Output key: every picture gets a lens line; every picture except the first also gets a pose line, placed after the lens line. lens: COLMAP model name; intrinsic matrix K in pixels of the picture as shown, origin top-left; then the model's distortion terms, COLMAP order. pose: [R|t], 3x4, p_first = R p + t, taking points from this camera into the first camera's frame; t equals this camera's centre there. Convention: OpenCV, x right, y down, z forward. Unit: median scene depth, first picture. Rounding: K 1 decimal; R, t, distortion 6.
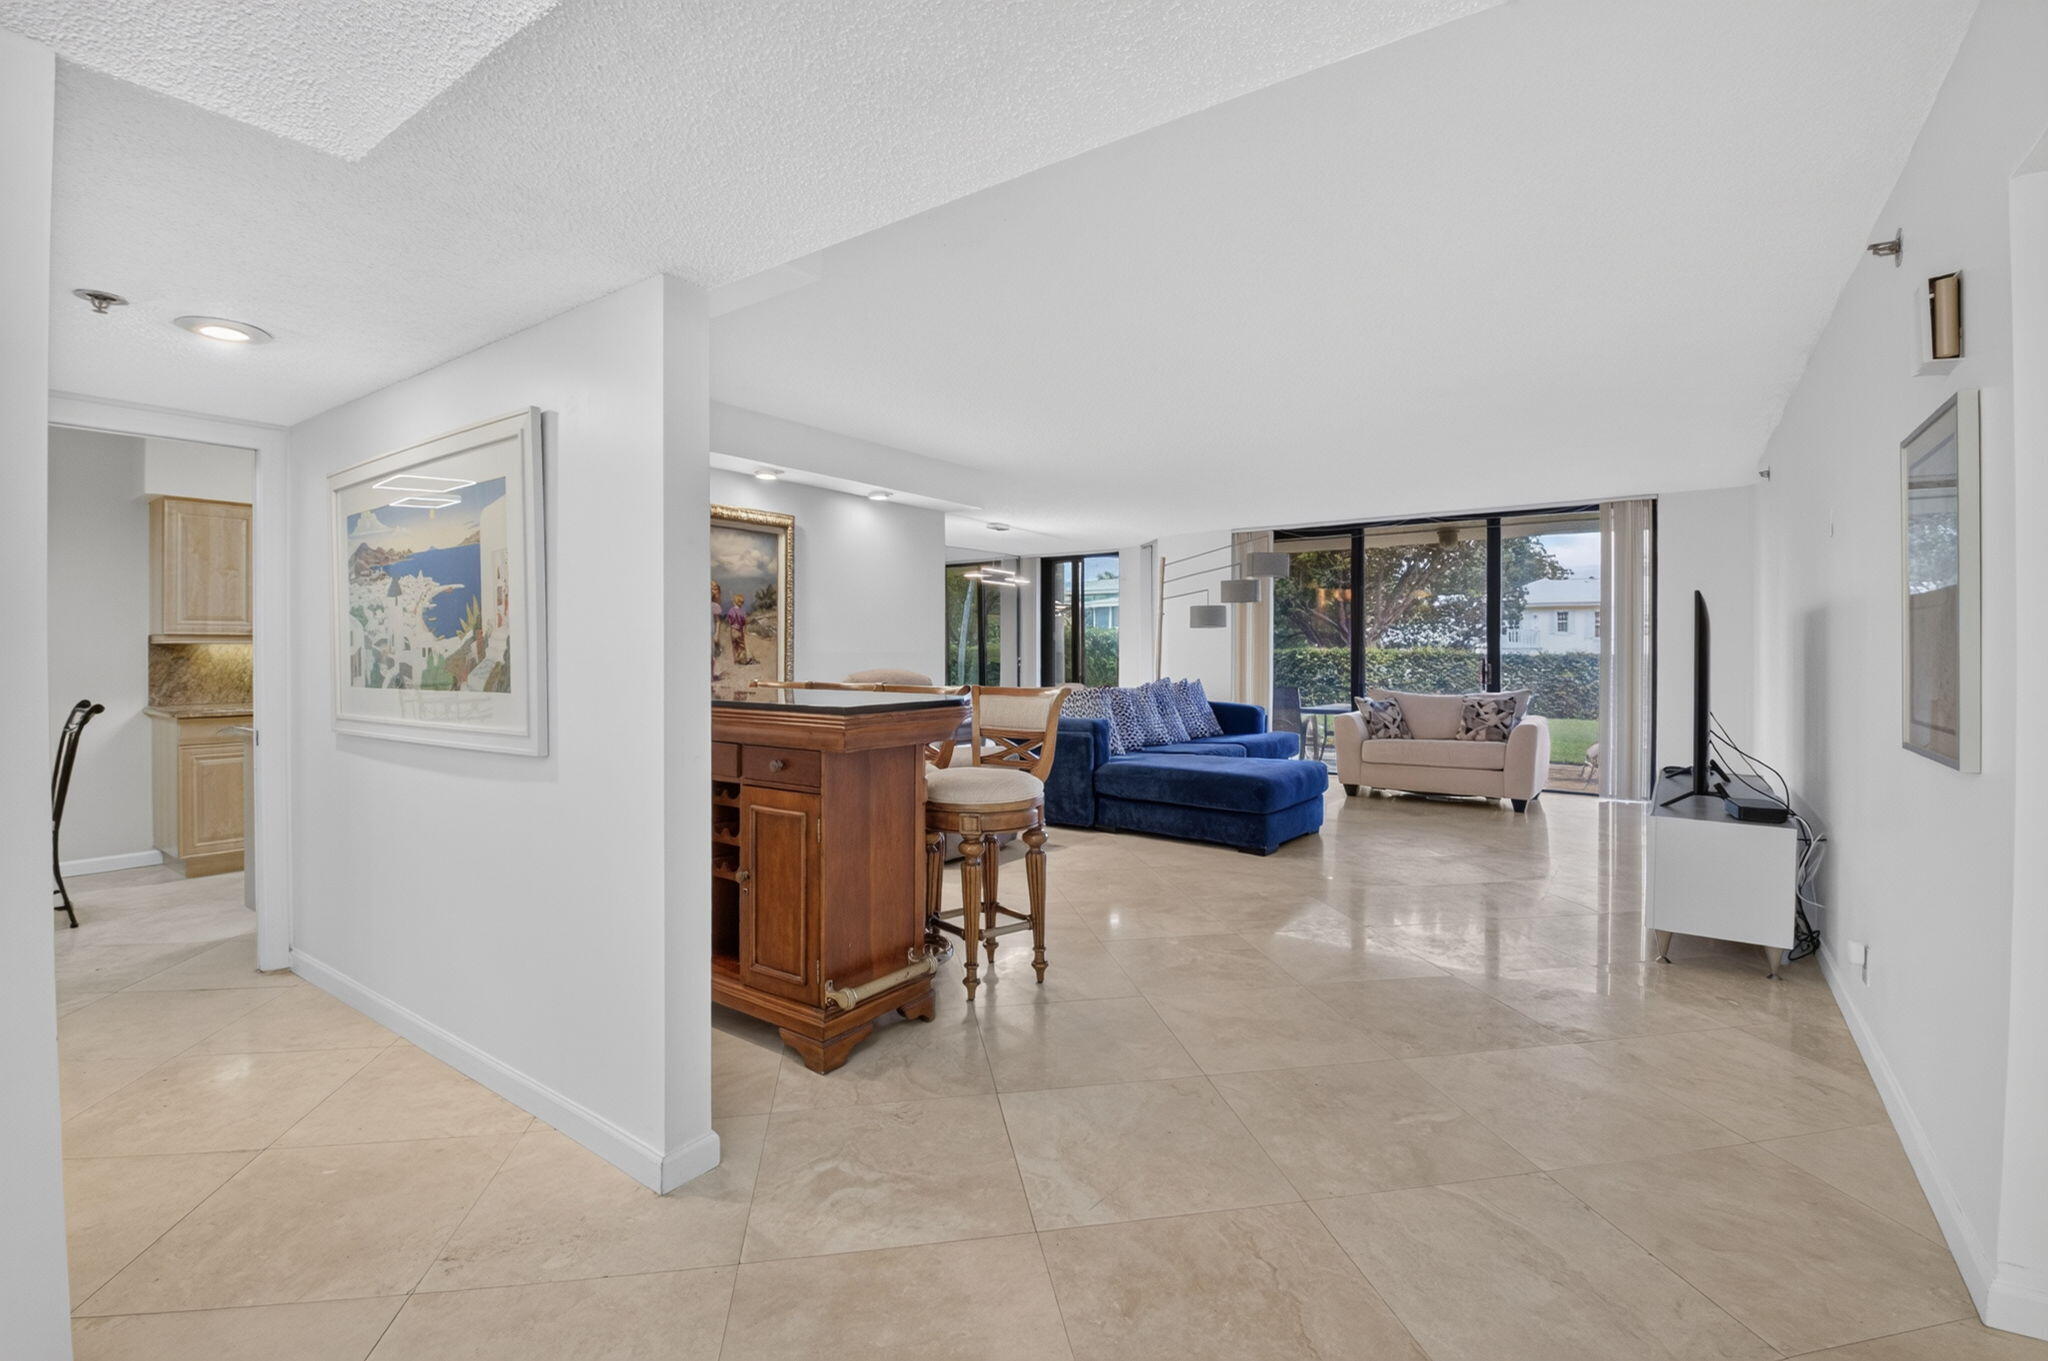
lens RADIAL K [[924.1, 0, 1023.7], [0, 924.1, 658.6], [0, 0, 1]] dist [0.001426, 0.000008]
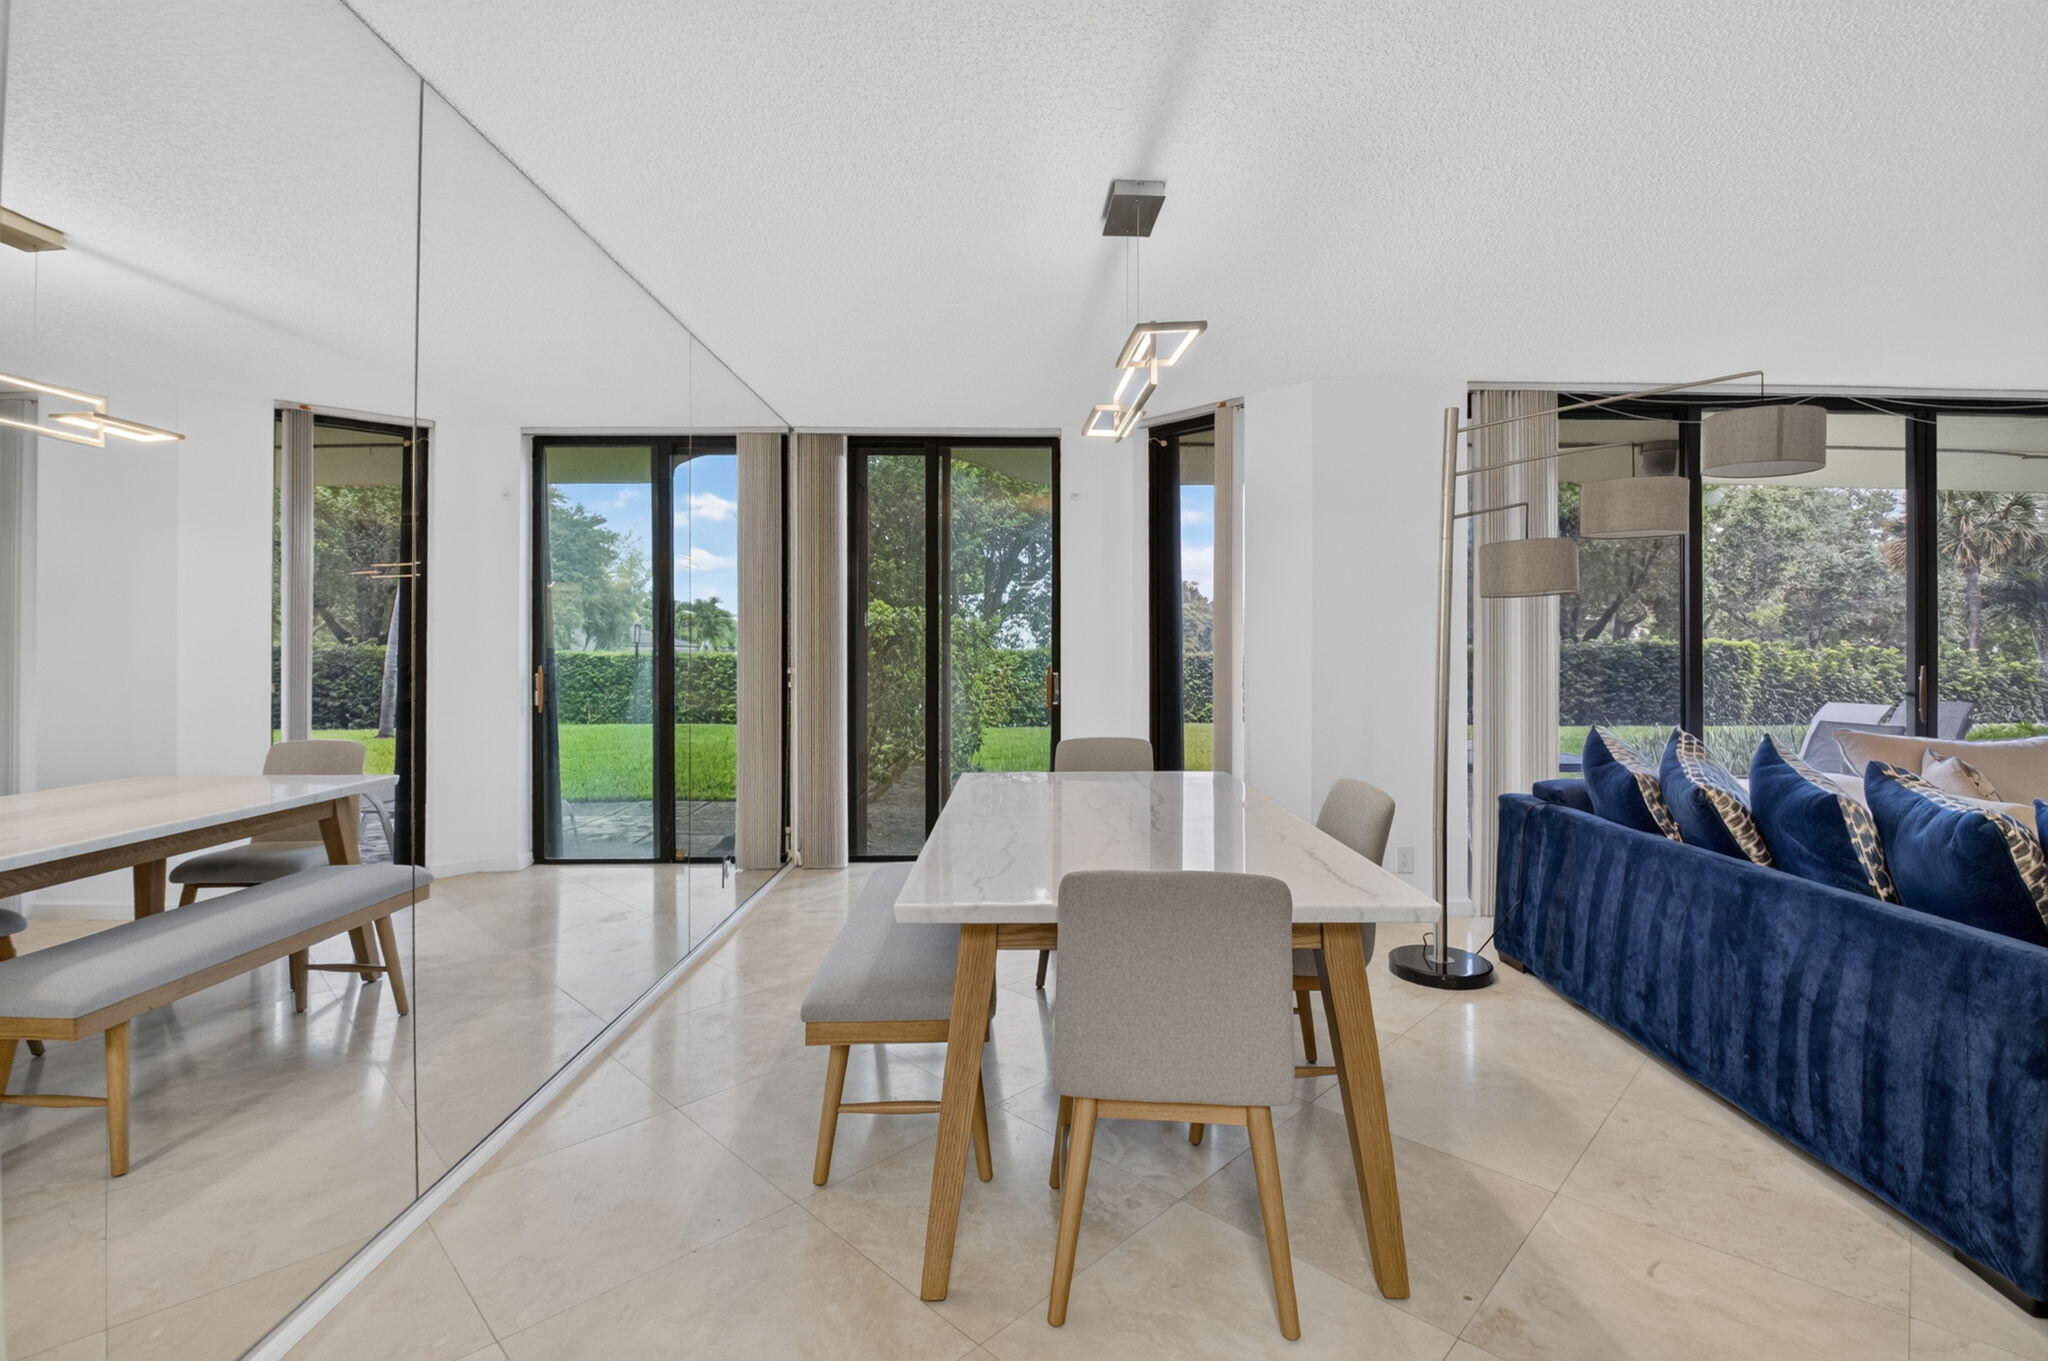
lens RADIAL K [[937.7, 0, 1024.0], [0, 937.7, 680.5], [0, 0, 1]] dist [-0.014386, -0.000168]
pose [[0.813318, -0.022973, 0.581366, -0.255817], [0.009559, 0.999613, 0.026128, -0.009296], [-0.581741, -0.015694, 0.813223, 0.866697]]
